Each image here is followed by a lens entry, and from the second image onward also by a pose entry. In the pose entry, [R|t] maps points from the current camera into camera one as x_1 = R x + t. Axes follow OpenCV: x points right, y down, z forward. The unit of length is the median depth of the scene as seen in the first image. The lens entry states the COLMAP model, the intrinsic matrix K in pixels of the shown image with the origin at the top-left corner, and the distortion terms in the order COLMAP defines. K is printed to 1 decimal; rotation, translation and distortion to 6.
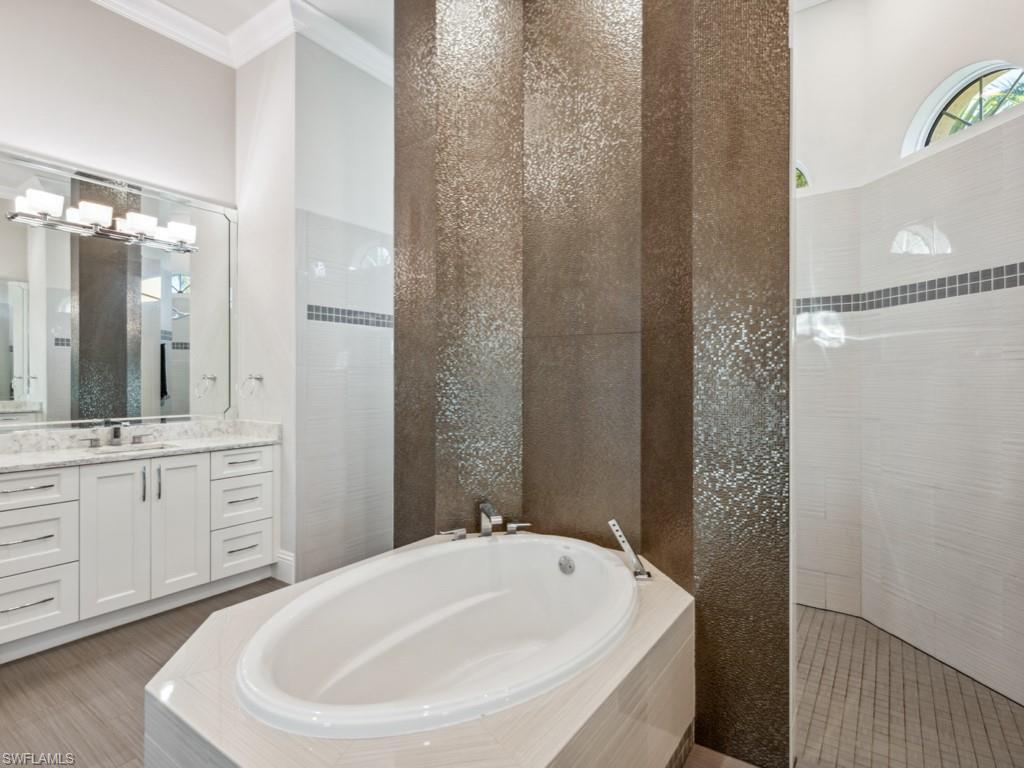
lens RADIAL K [[561.9, 0, 507.2], [0, 561.9, 379.1], [0, 0, 1]] dist [0.007218, -0.000544]
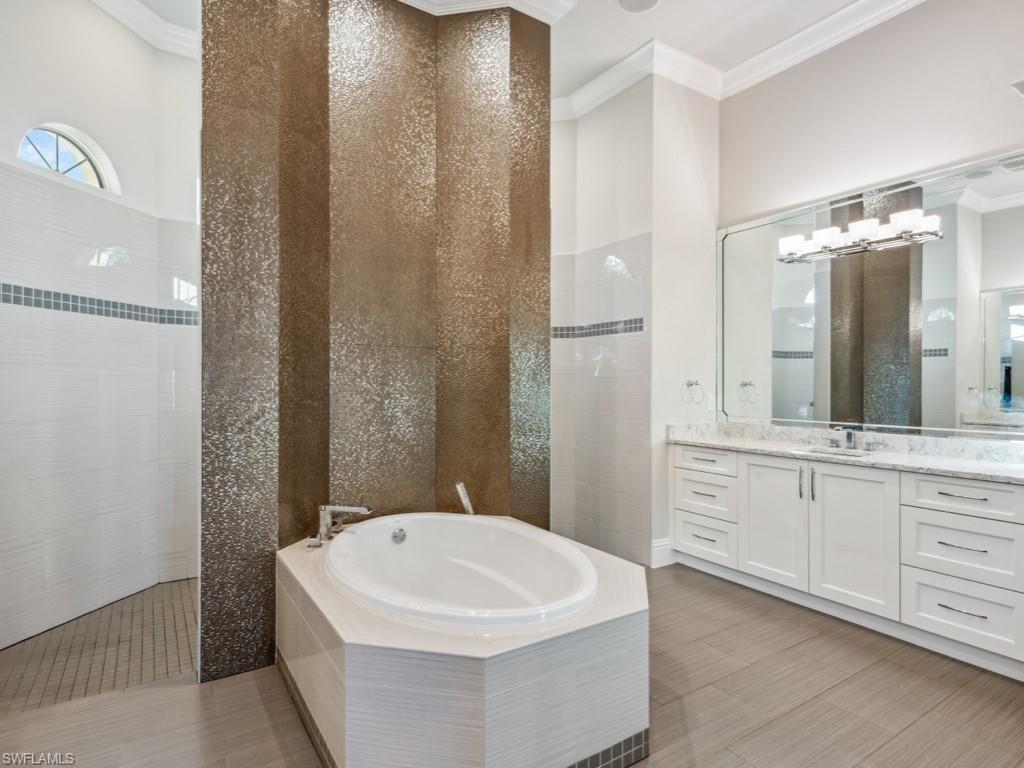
lens RADIAL K [[580.1, 0, 507.3], [0, 580.1, 385.2], [0, 0, 1]] dist [0.023097, -0.000385]
pose [[-0.398055, 0.000057, -0.917361, 0.561485], [-0.008254, 0.999959, 0.003644, 0.000527], [0.917324, 0.009022, -0.398039, 0.851847]]
